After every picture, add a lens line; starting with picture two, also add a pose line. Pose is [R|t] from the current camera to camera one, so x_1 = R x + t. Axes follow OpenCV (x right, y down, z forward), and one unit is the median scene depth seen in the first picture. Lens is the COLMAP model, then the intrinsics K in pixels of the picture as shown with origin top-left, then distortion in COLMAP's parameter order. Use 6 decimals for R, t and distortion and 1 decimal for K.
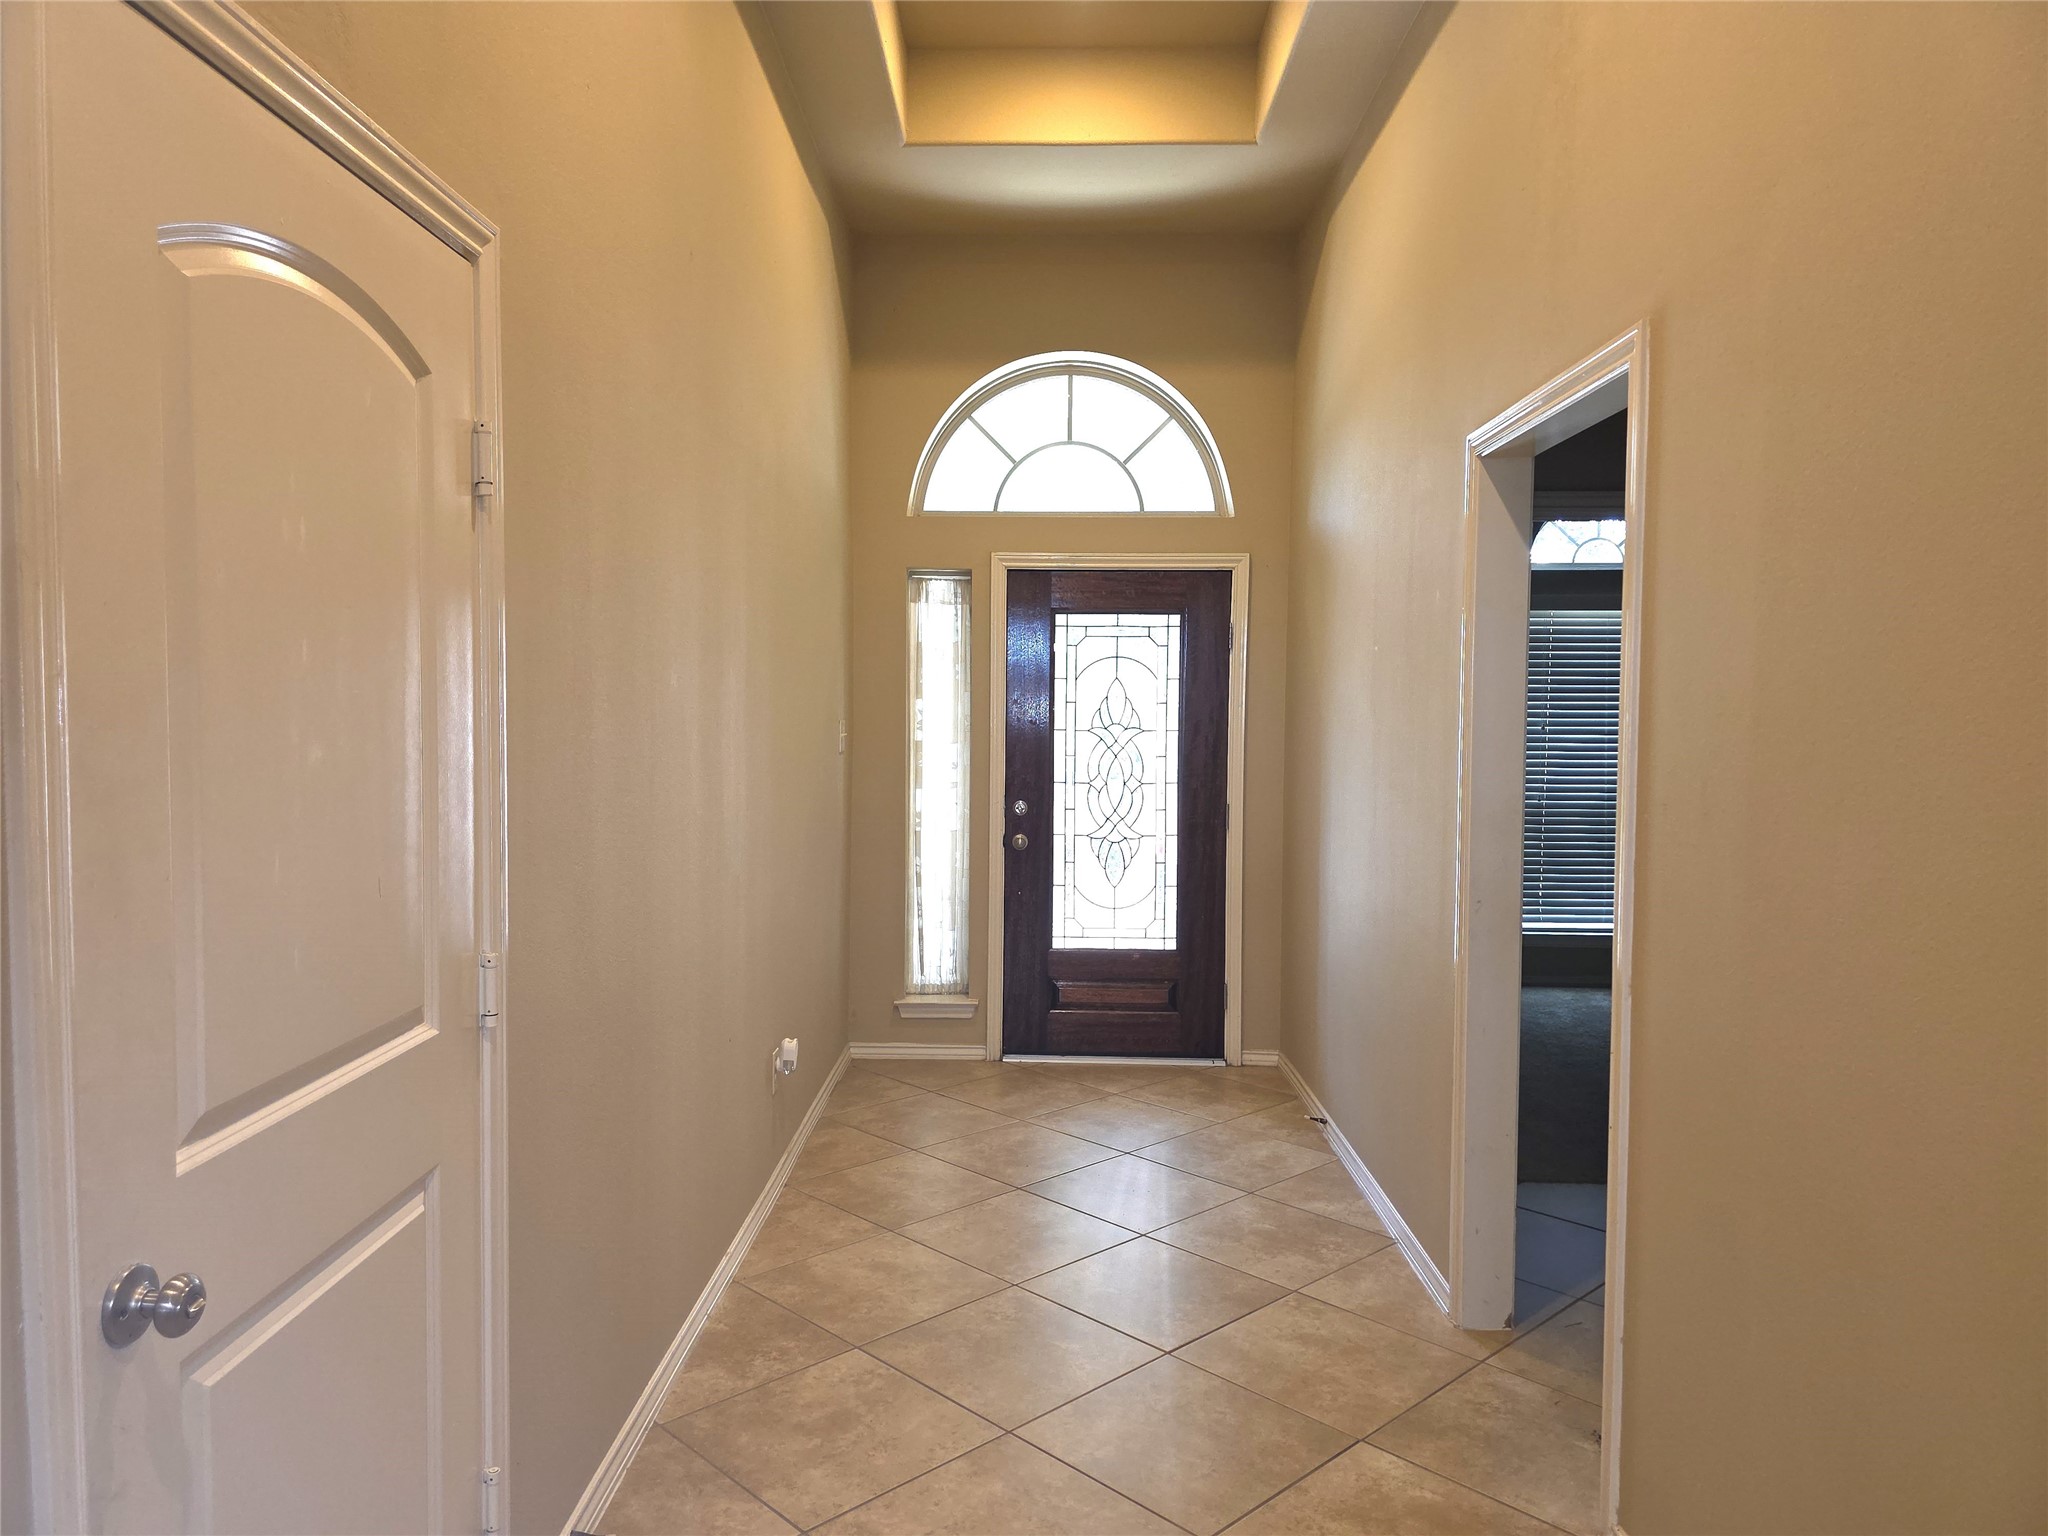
lens RADIAL K [[1378.4, 0, 1022.7], [0, 1378.4, 775.1], [0, 0, 1]] dist [0.024381, -0.001810]
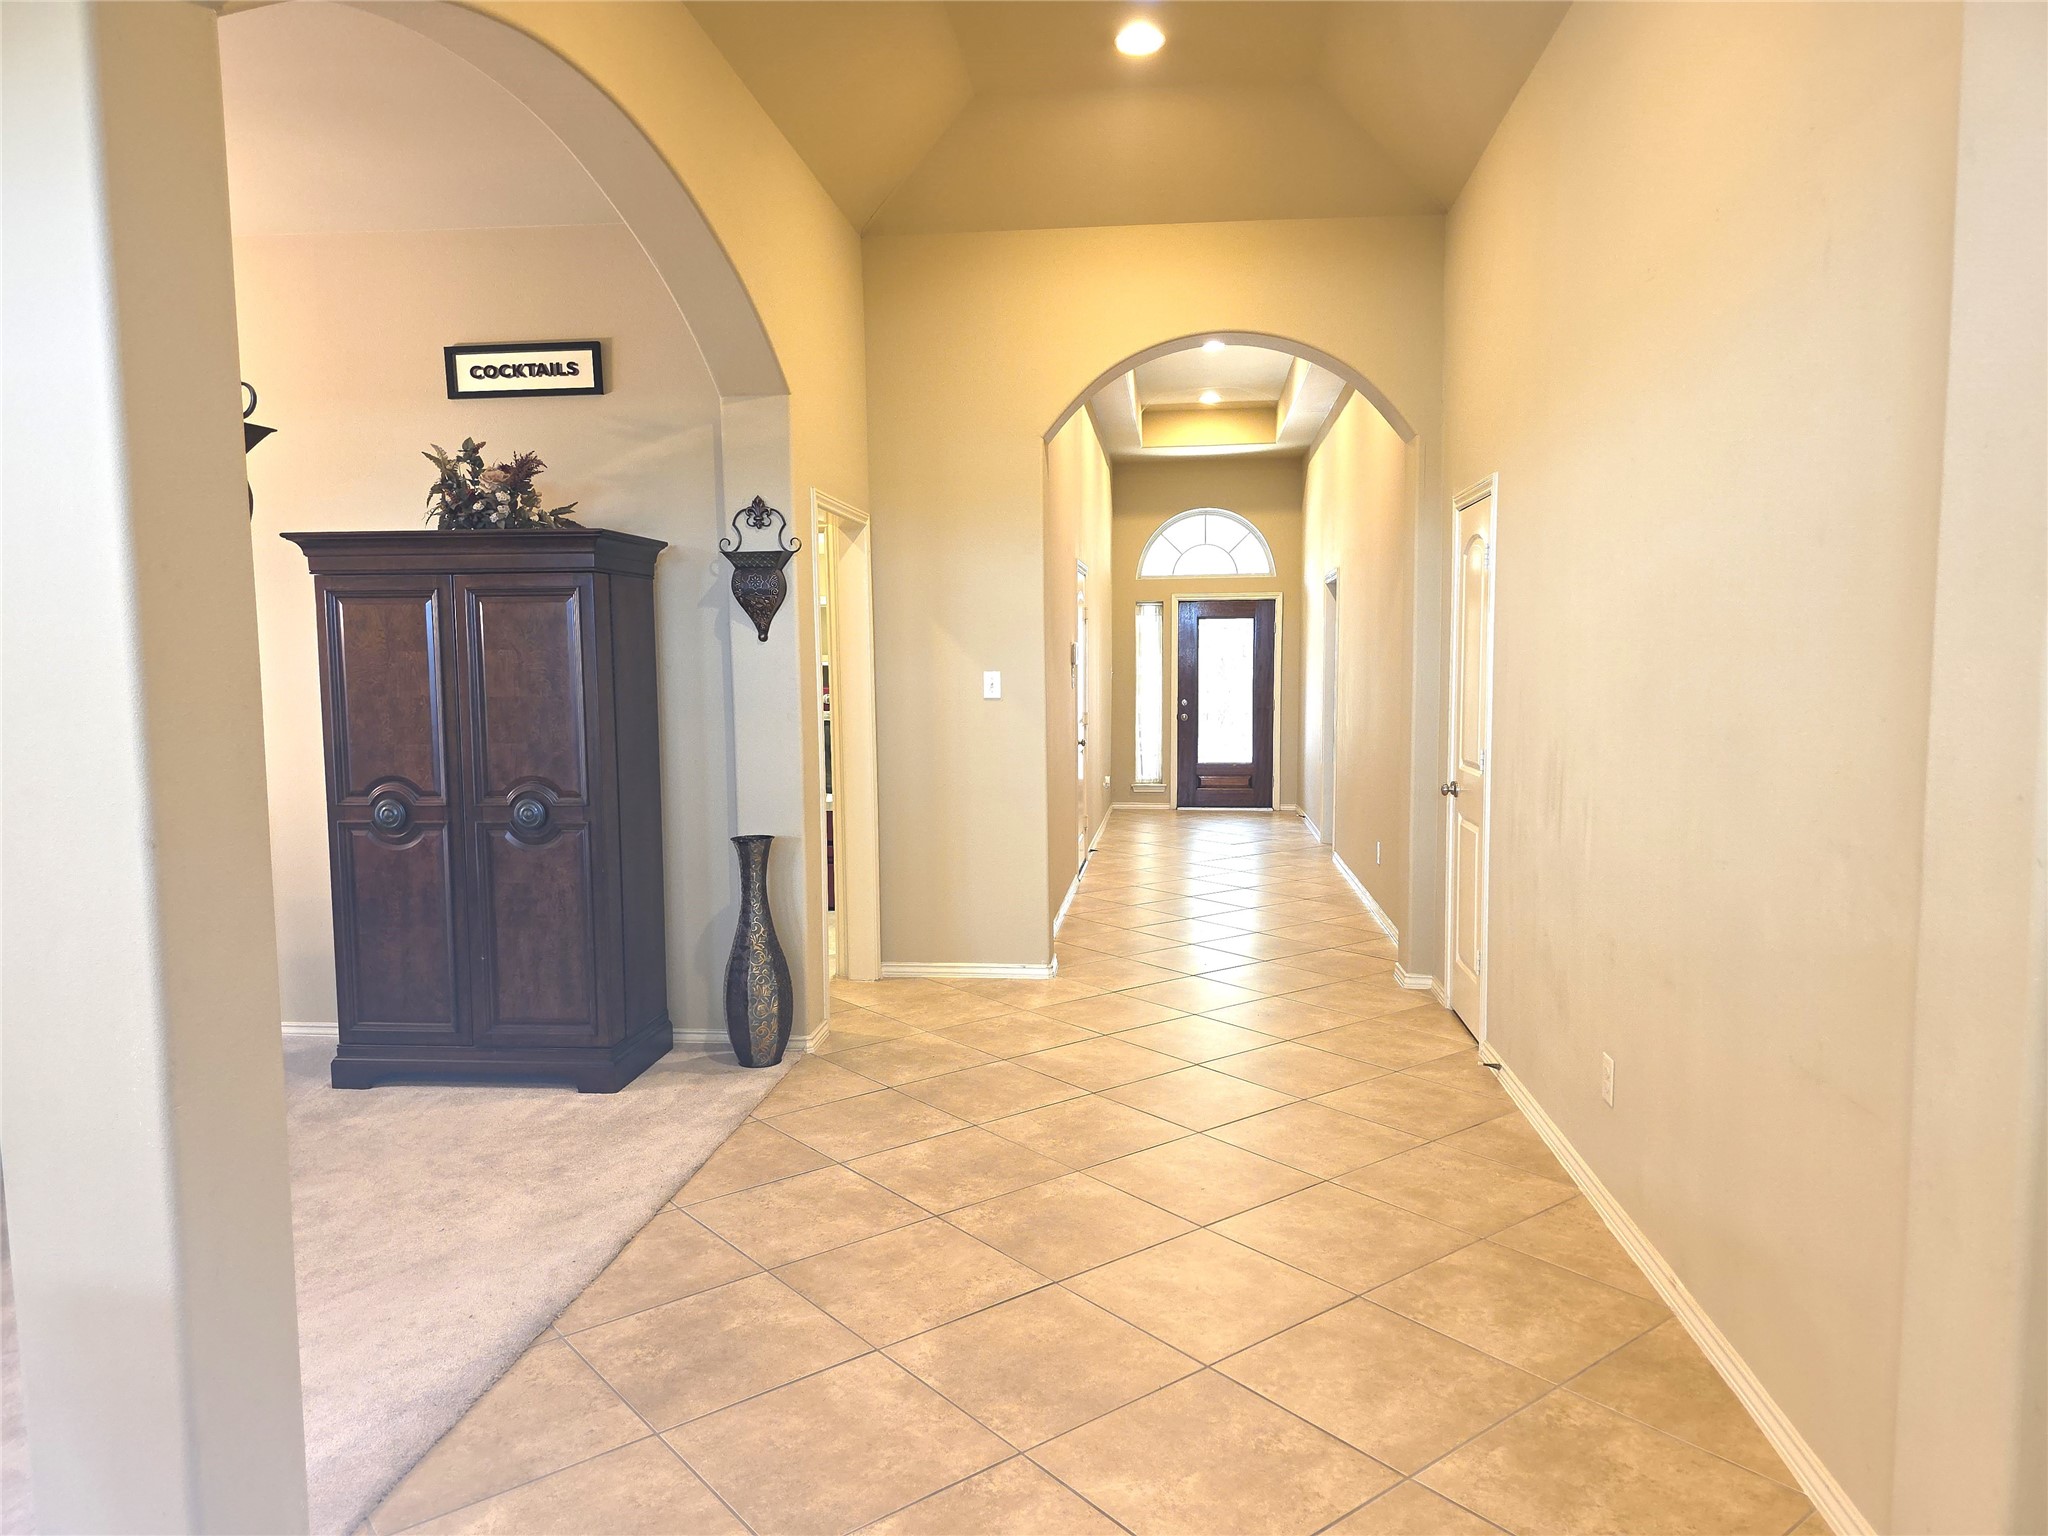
lens RADIAL K [[1378.4, 0, 1021.7], [0, 1378.4, 767.8], [0, 0, 1]] dist [0.024381, -0.001810]
pose [[0.994688, -0.004893, -0.102820, -0.036507], [0.007905, 0.999551, 0.028907, 0.065629], [0.102632, -0.029566, 0.994280, -1.368797]]
